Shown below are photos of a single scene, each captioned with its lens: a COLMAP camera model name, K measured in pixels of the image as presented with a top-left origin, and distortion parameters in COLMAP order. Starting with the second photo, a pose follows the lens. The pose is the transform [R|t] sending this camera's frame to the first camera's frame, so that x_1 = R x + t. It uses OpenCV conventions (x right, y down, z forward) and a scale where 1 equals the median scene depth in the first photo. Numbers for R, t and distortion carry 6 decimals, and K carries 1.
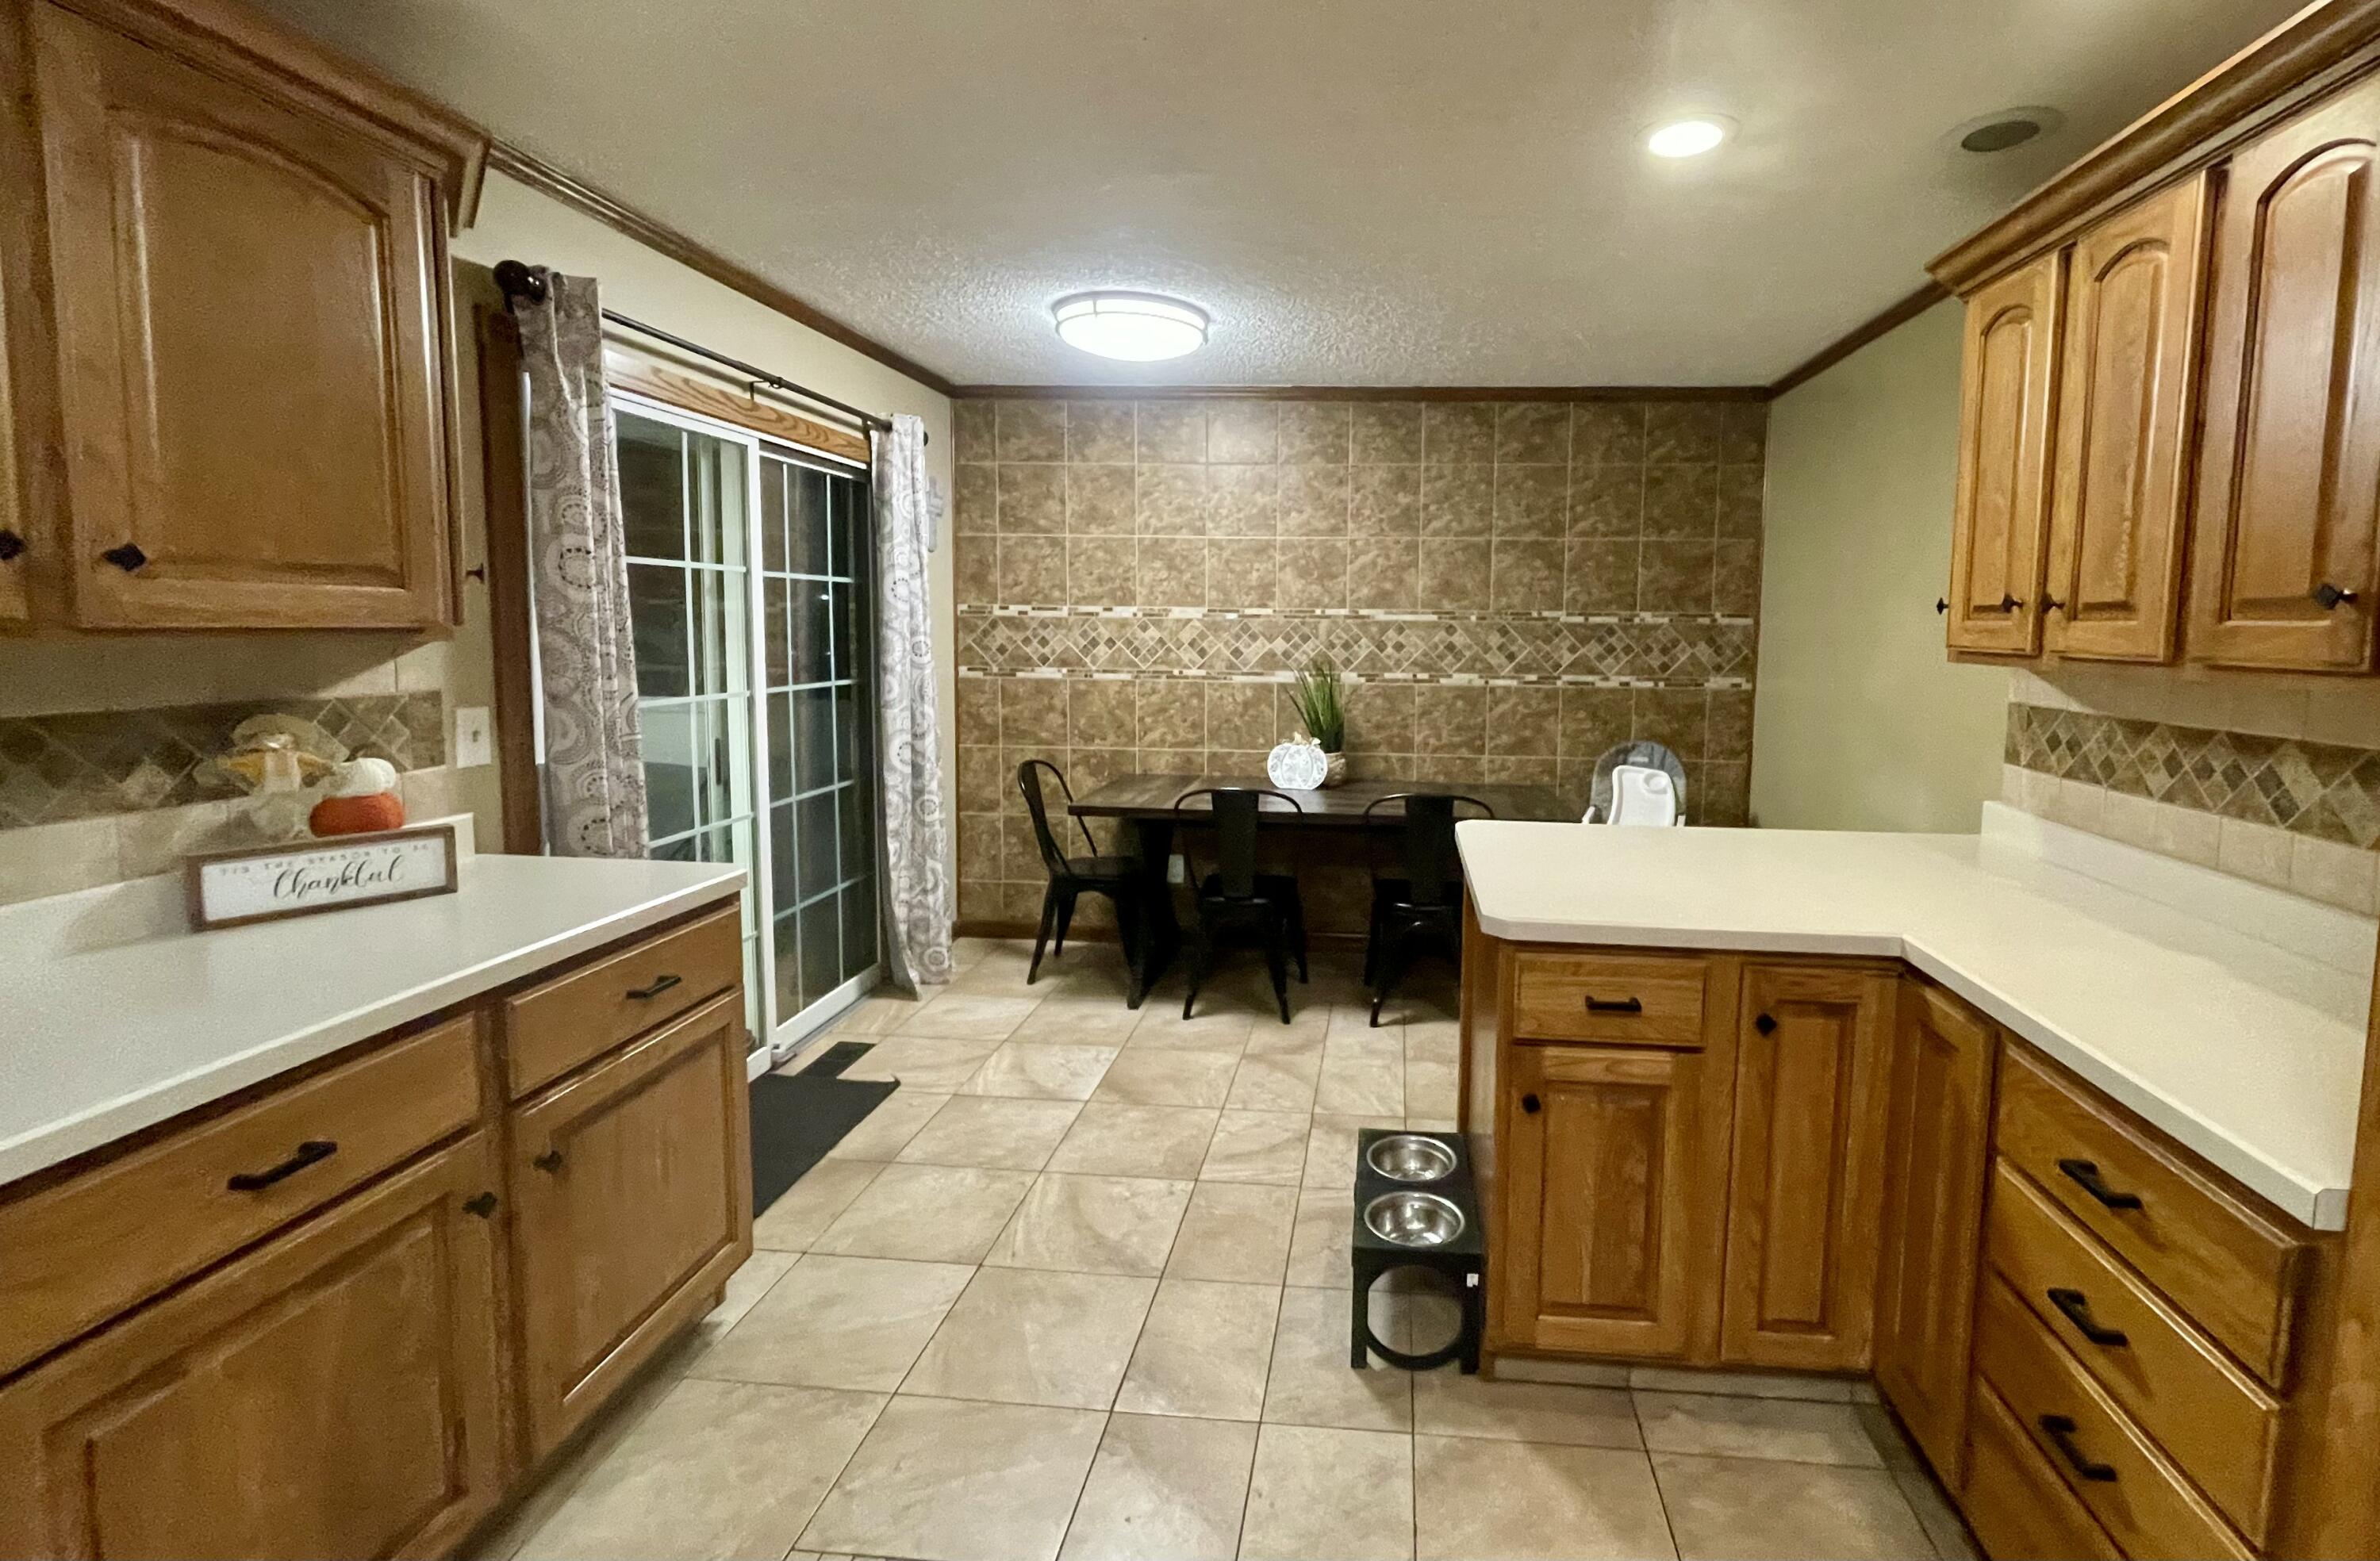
lens RADIAL K [[1061.8, 0, 1313.9], [0, 1061.8, 718.3], [0, 0, 1]] dist [0.001559, -0.000069]
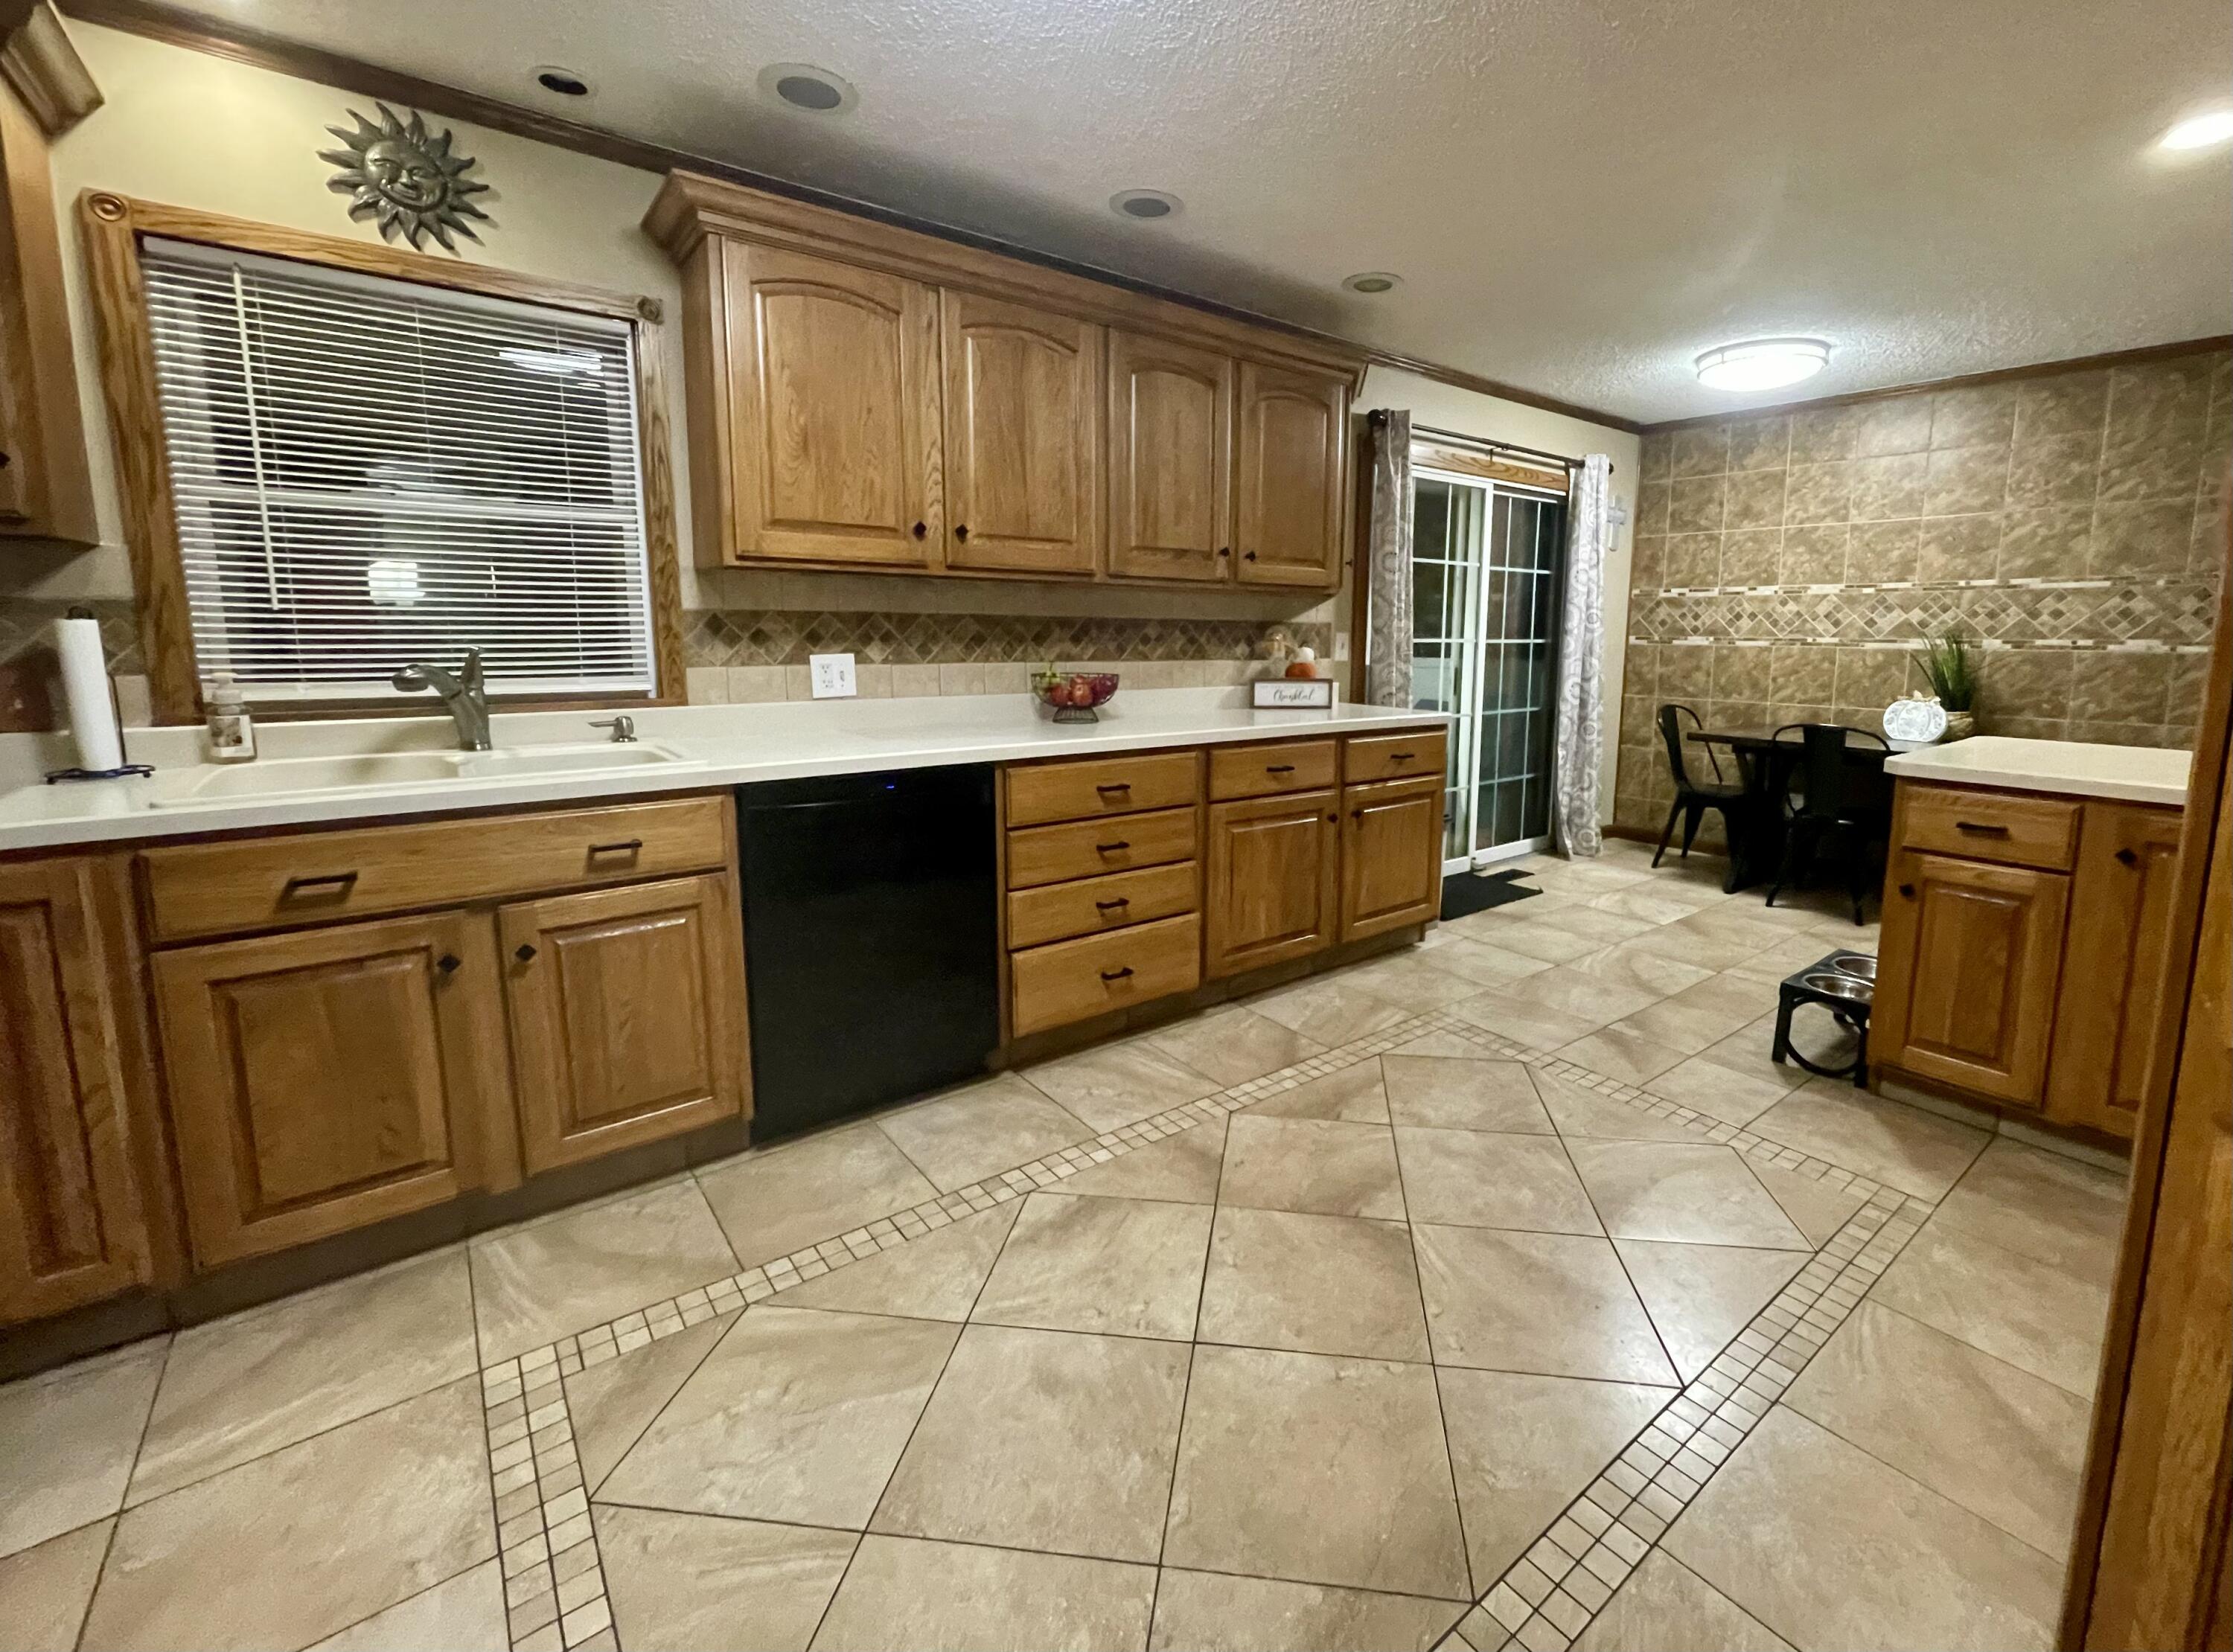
lens RADIAL K [[962.8, 0, 1199.2], [0, 962.8, 759.2], [0, 0, 1]] dist [-0.007065, 0.001550]
pose [[0.686775, 0.087931, -0.721532, 0.421118], [-0.062144, 0.996124, 0.062244, 0.146700], [0.724209, 0.002091, 0.689578, -0.534120]]
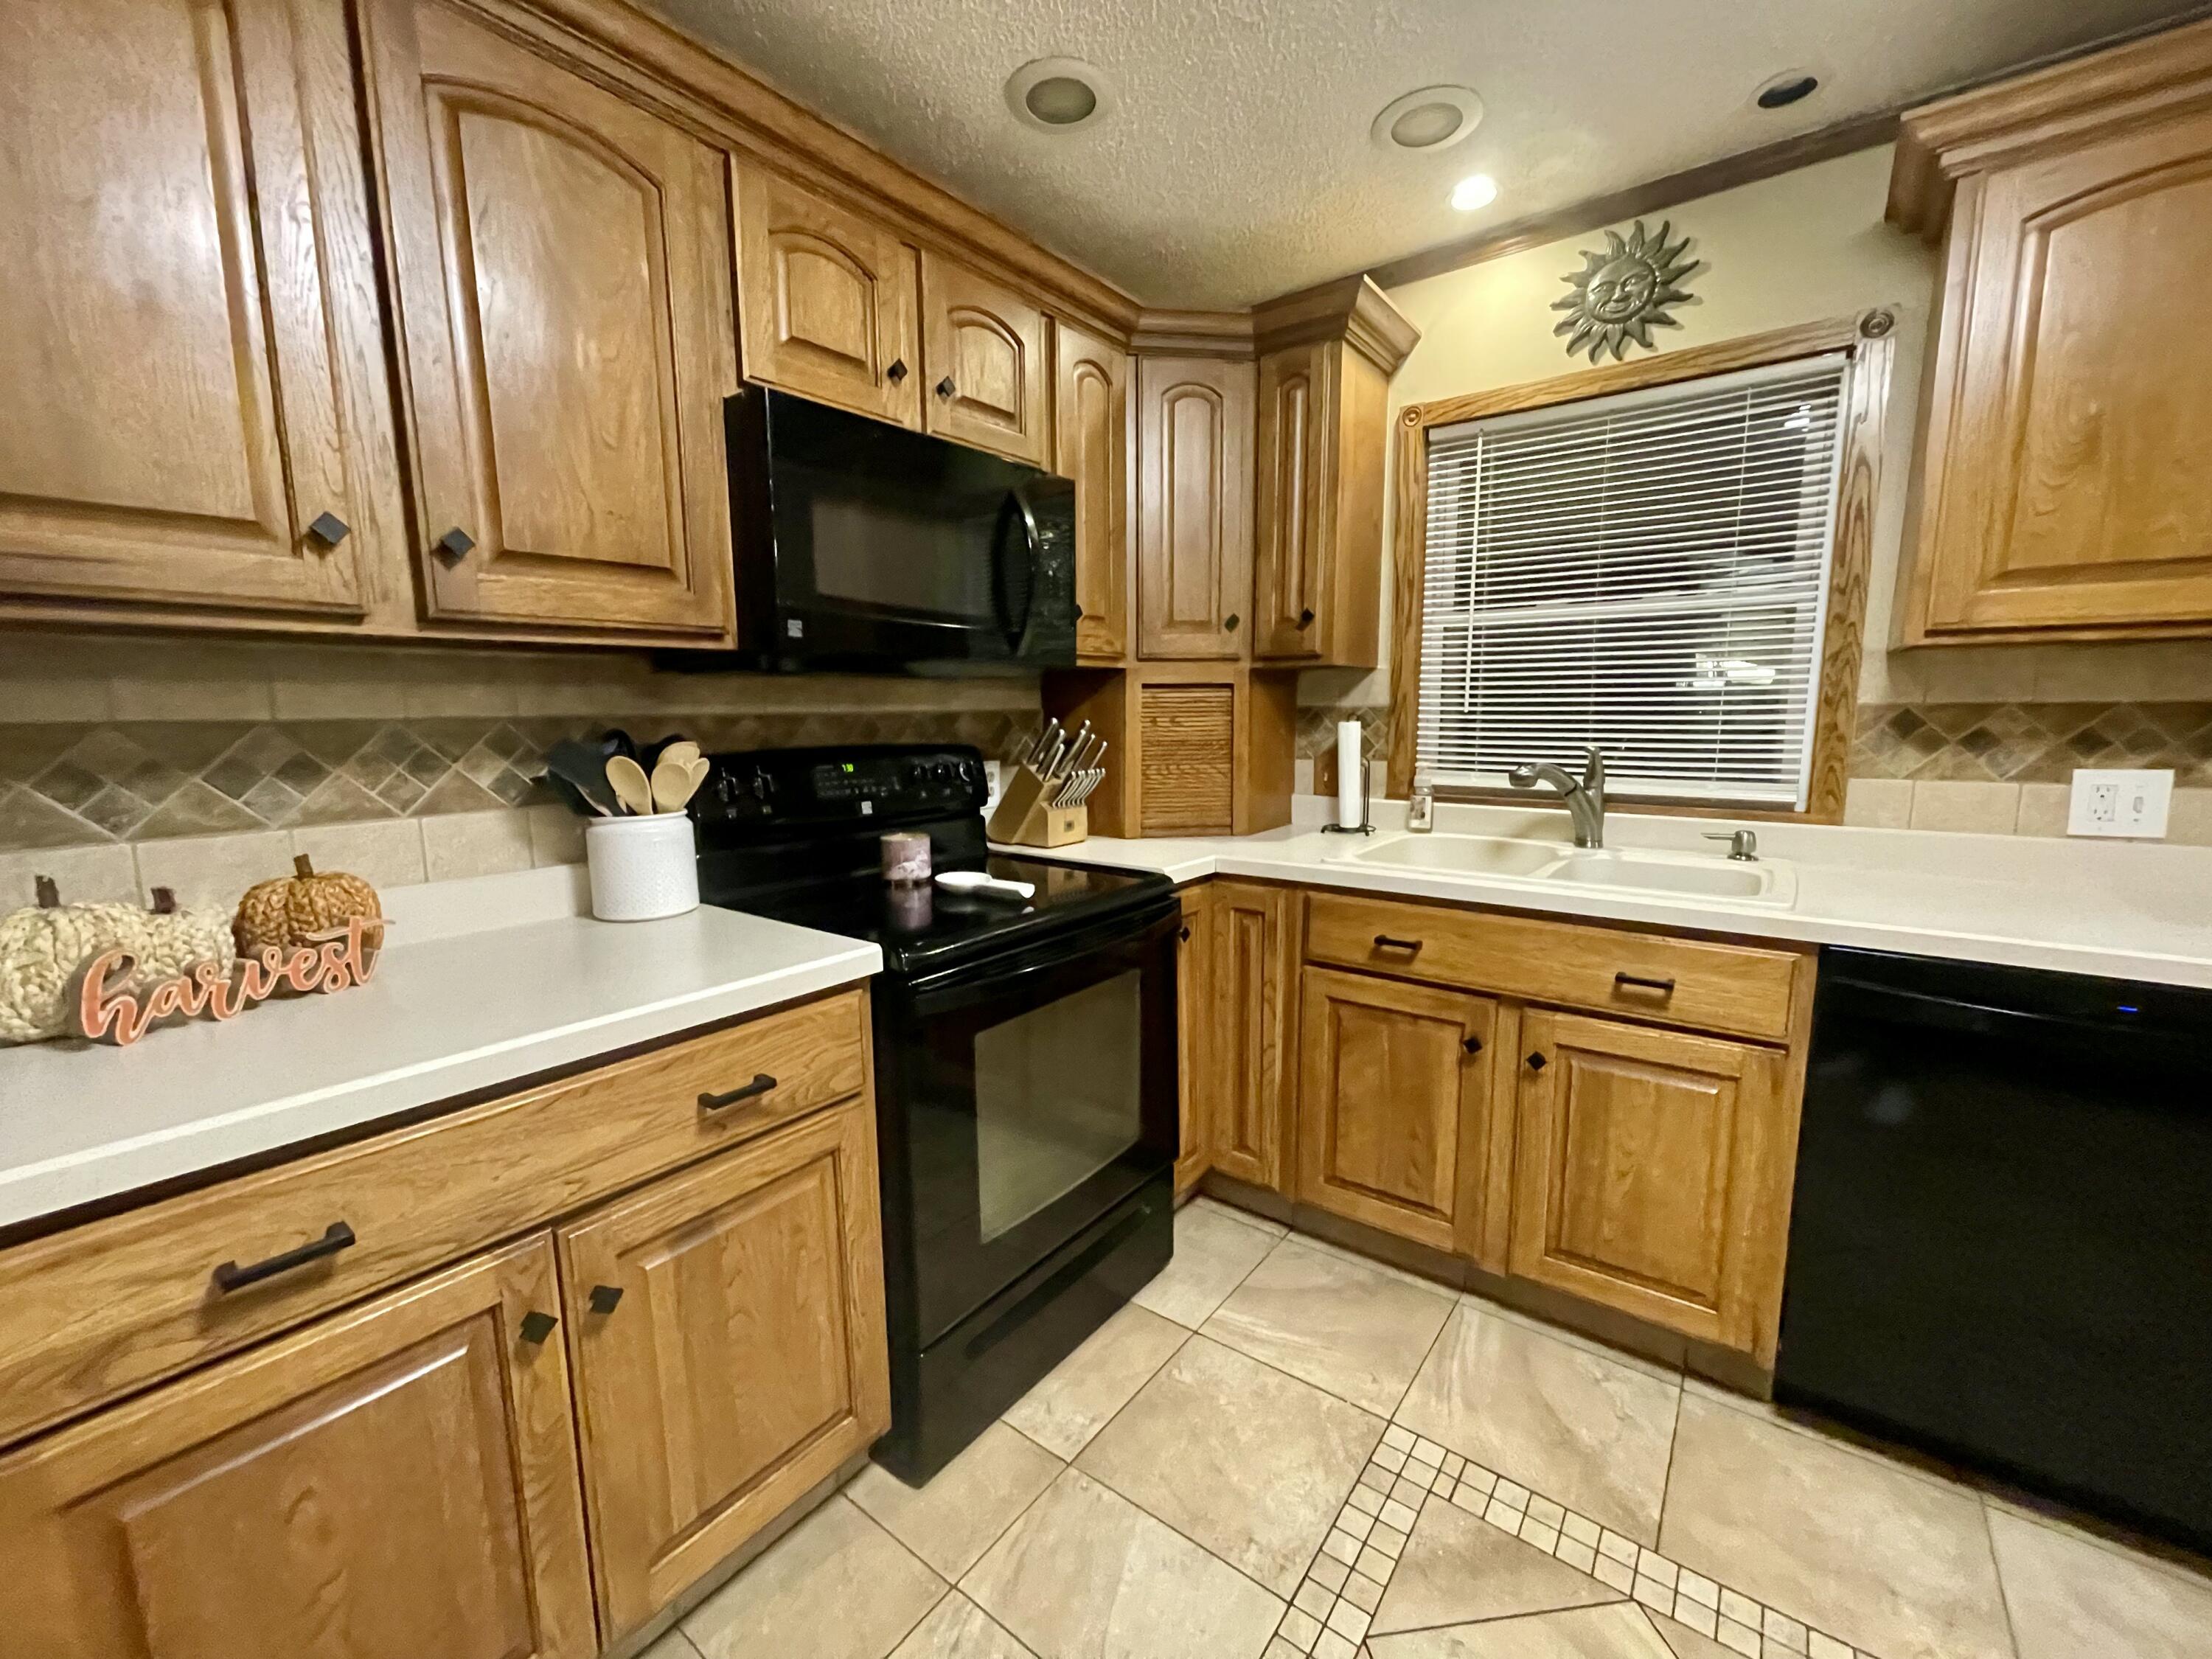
lens RADIAL K [[890.0, 0, 1104.7], [0, 890.0, 835.1], [0, 0, 1]] dist [-0.002879, 0.000072]
pose [[-0.549660, 0.106084, -0.828625, 0.236502], [-0.076139, 0.981414, 0.176151, 0.103081], [0.831911, 0.159914, -0.531367, -0.300812]]
